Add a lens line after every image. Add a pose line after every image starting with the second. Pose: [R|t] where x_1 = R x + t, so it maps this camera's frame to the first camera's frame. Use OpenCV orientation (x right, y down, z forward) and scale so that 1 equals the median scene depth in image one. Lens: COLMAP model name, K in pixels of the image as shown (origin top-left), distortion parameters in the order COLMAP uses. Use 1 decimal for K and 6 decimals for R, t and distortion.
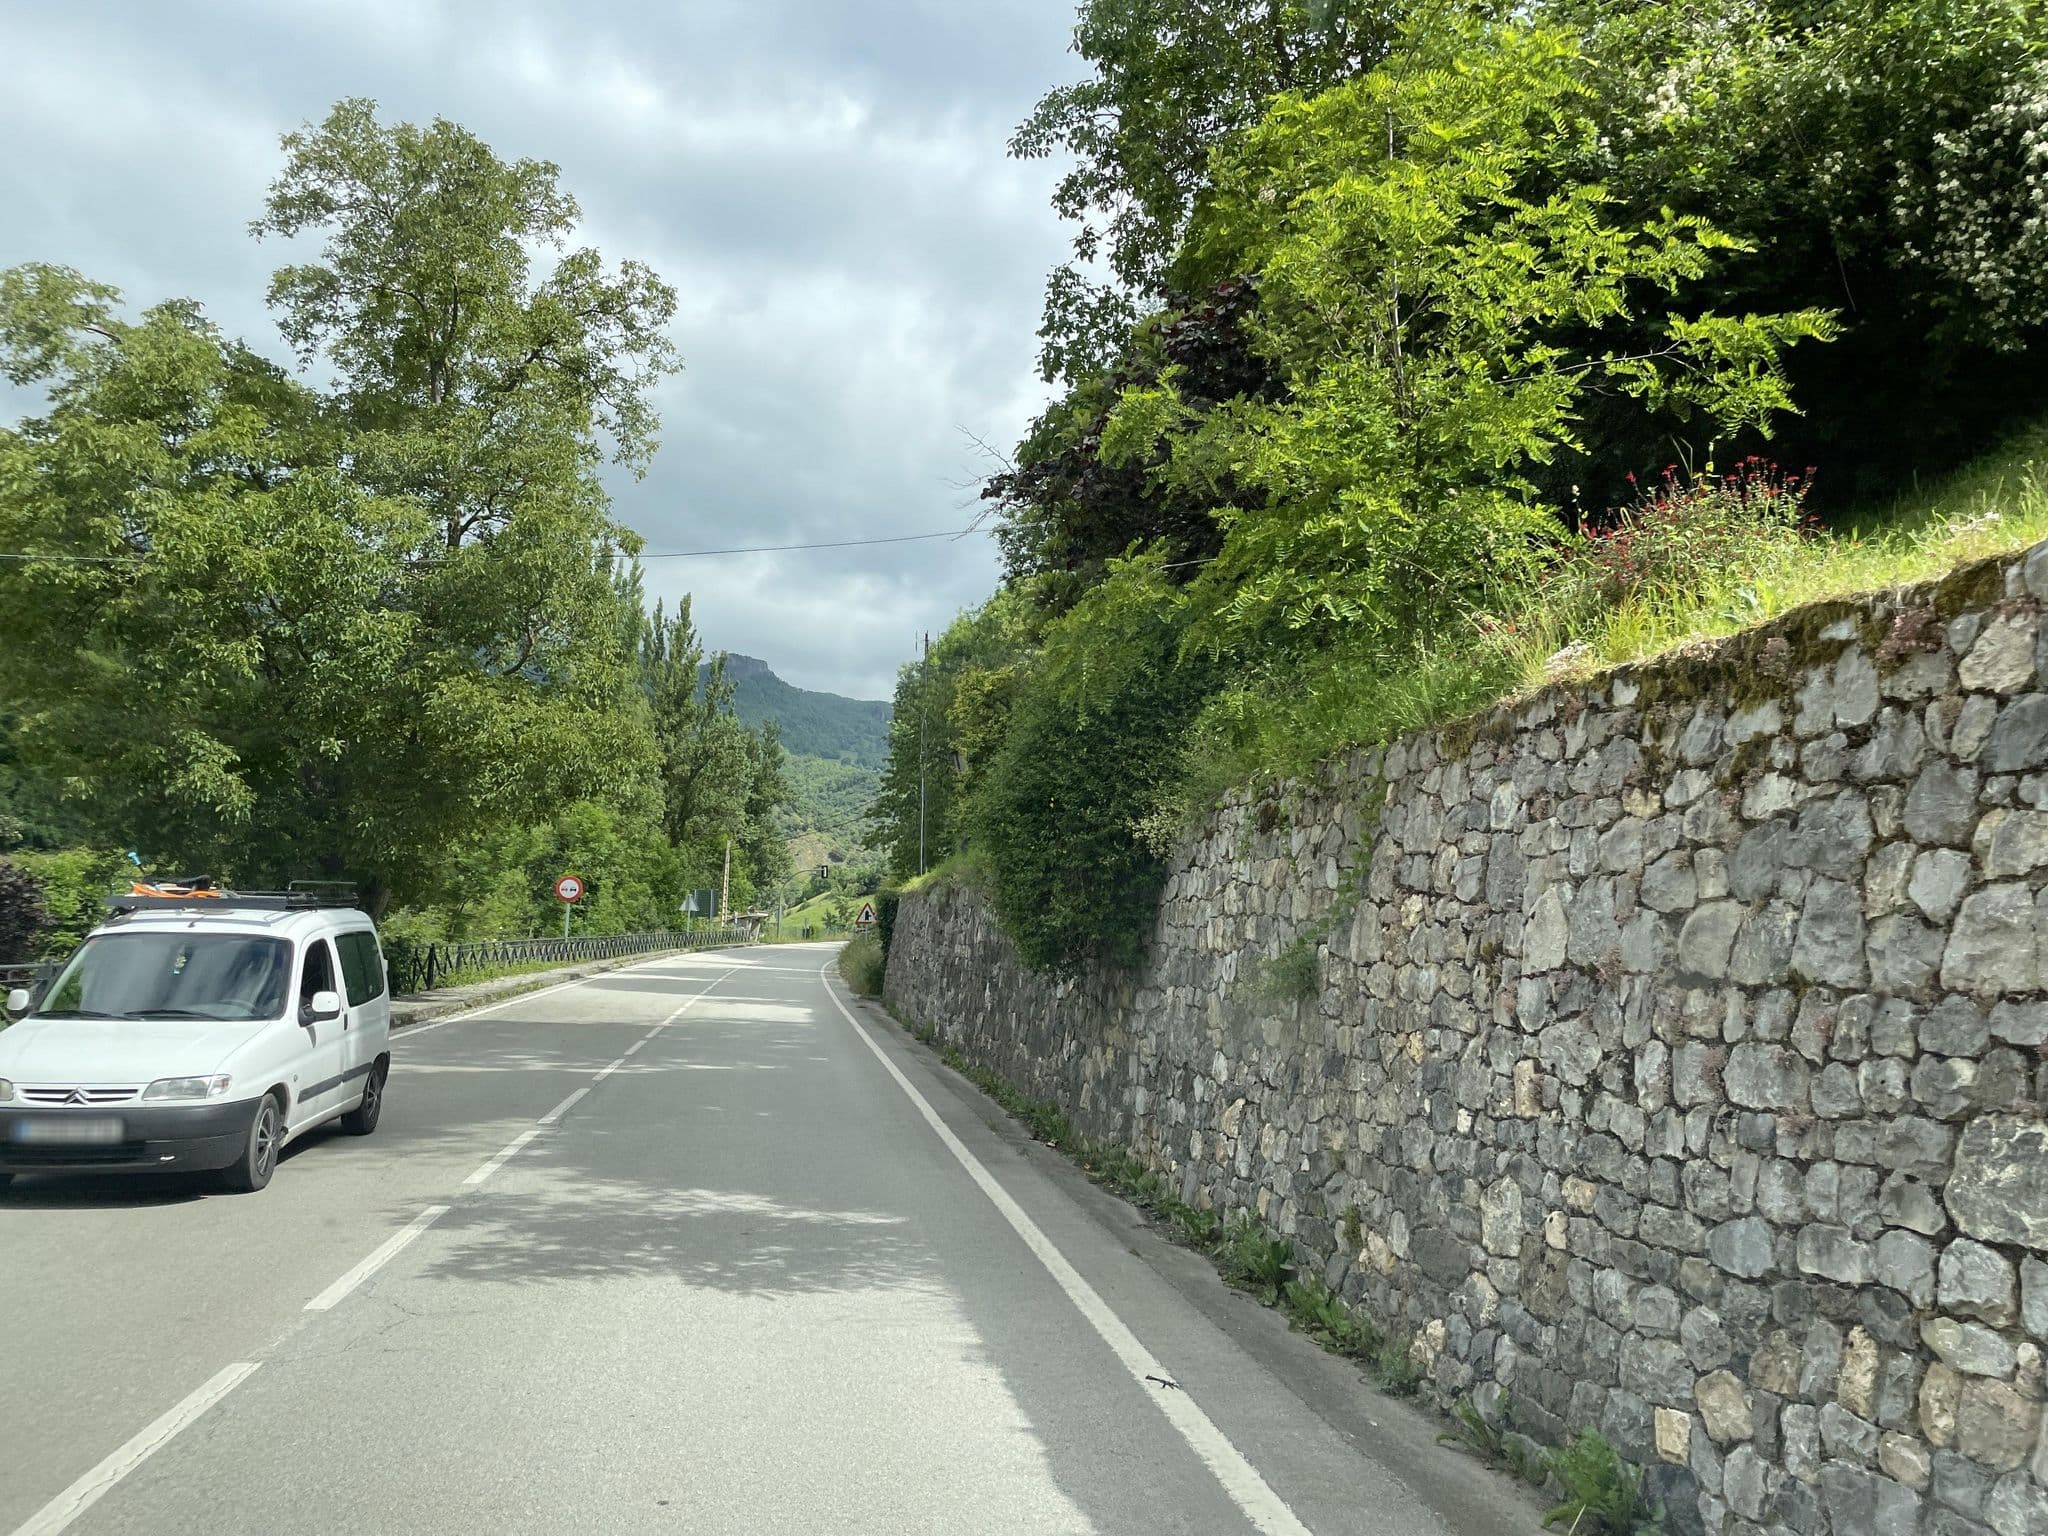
lens RADIAL K [[1489.5, 0, 1052.9], [0, 1489.5, 768.6], [0, 0, 1]] dist [0.008270, 0.001774]
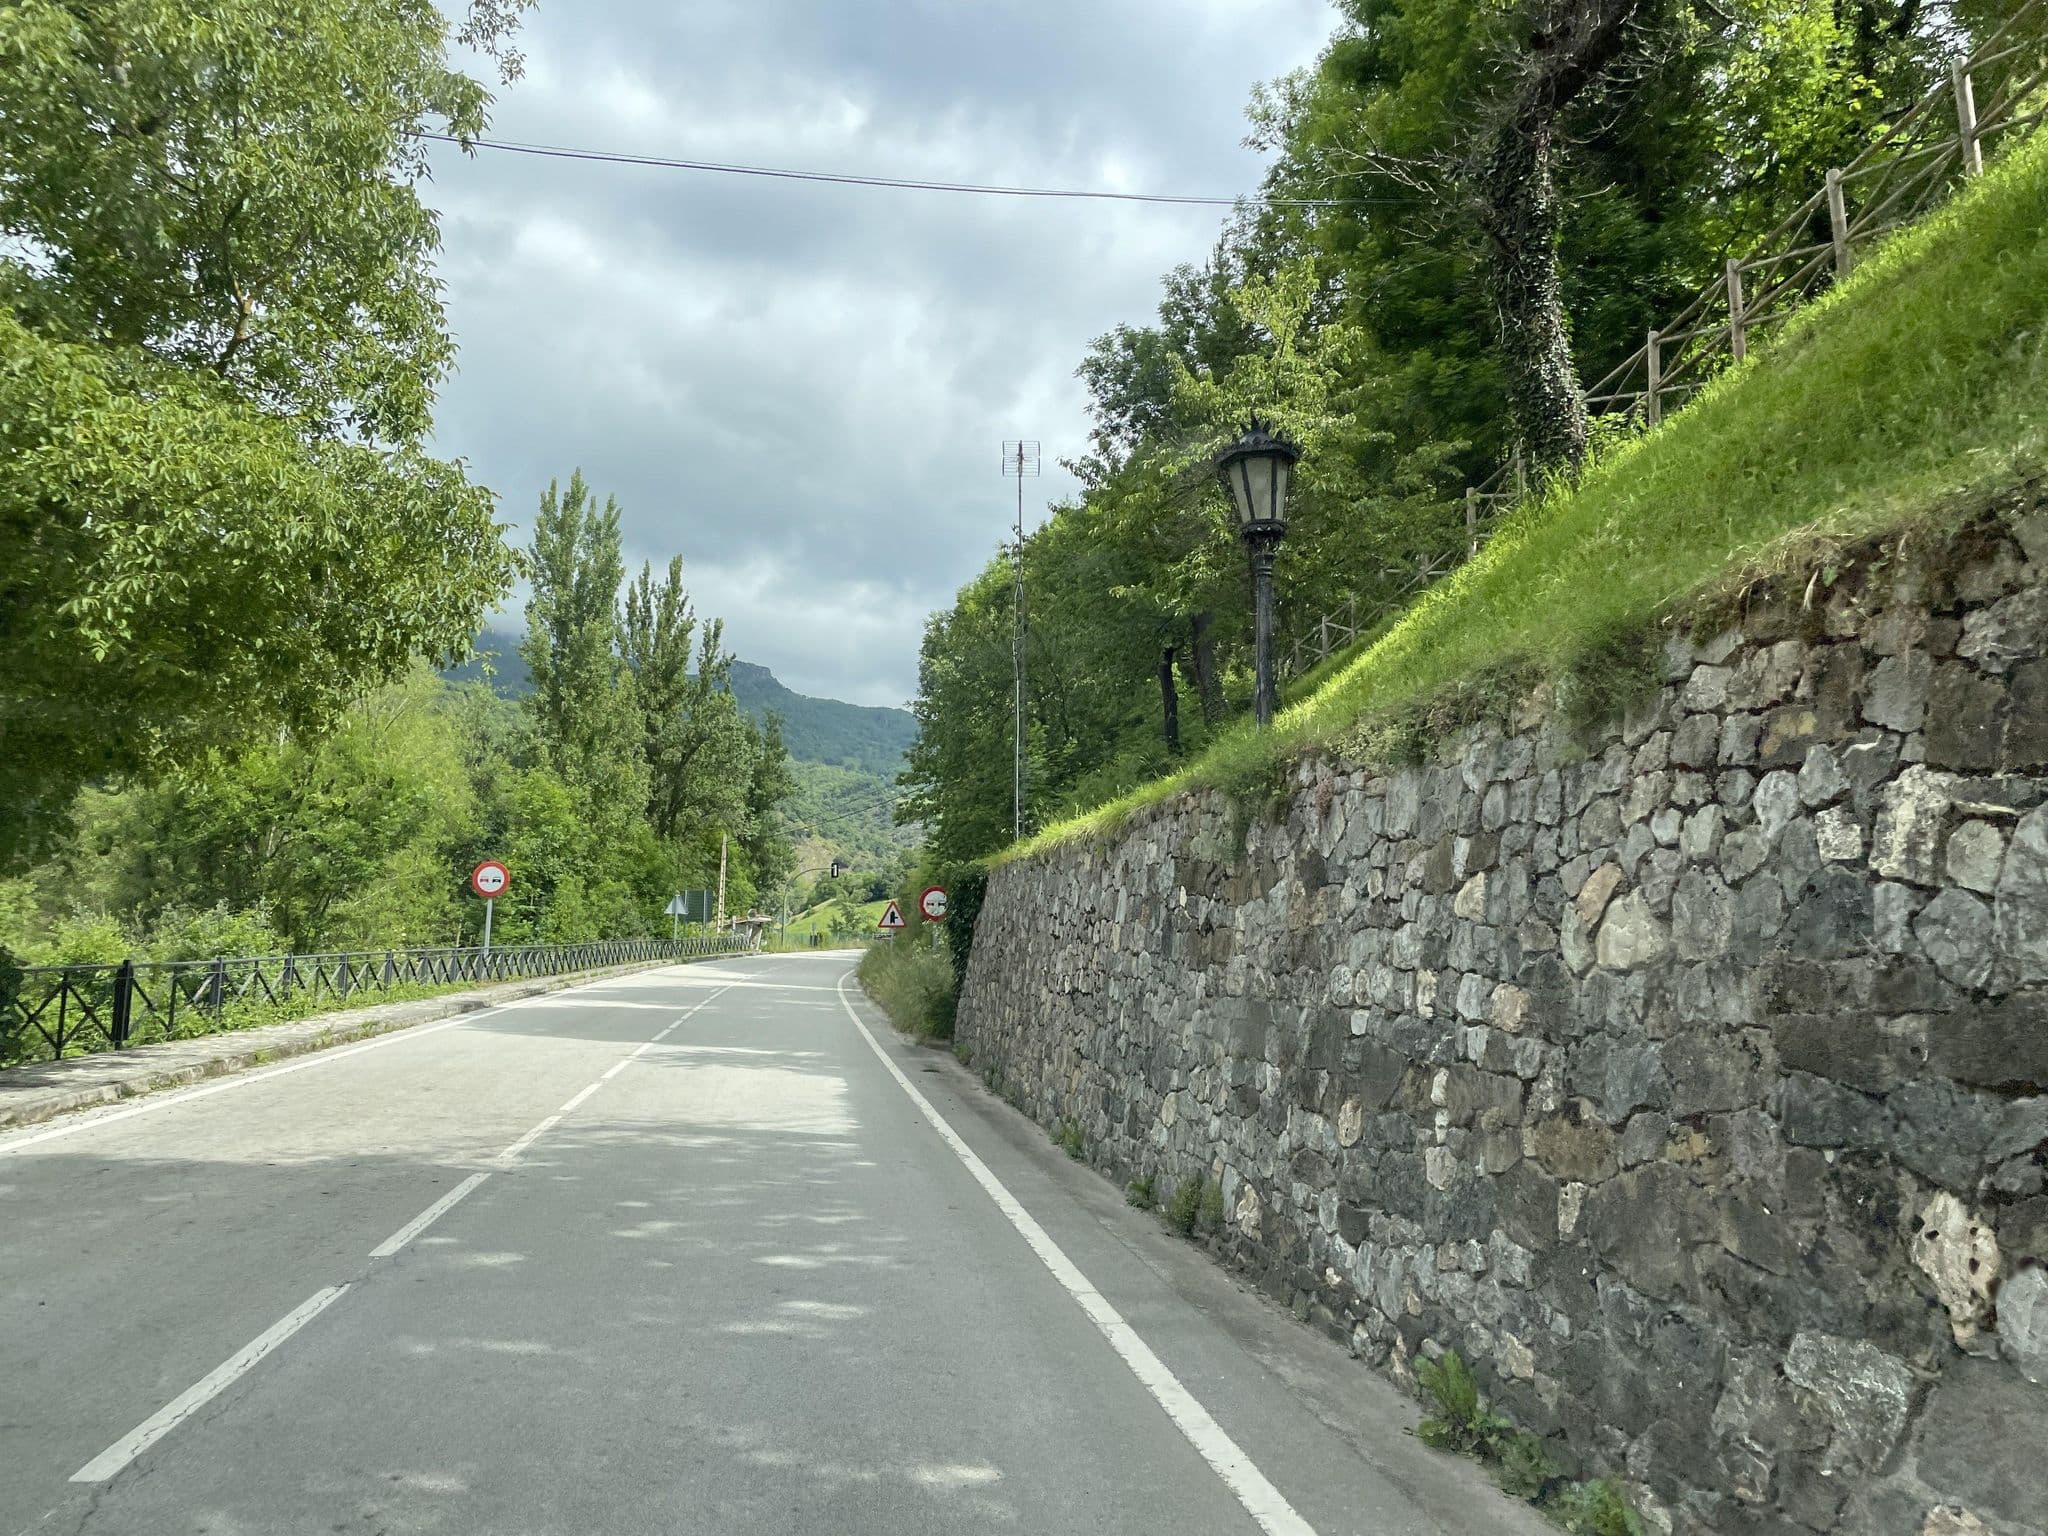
lens RADIAL K [[1414.1, 0, 1024.0], [0, 1414.1, 768.0], [0, 0, 1]] dist [-0.002009, -0.000855]
pose [[0.999878, -0.008804, -0.012890, -0.030531], [0.008667, 0.999906, -0.010656, 0.019029], [0.012983, 0.010543, 0.999860, 0.167818]]
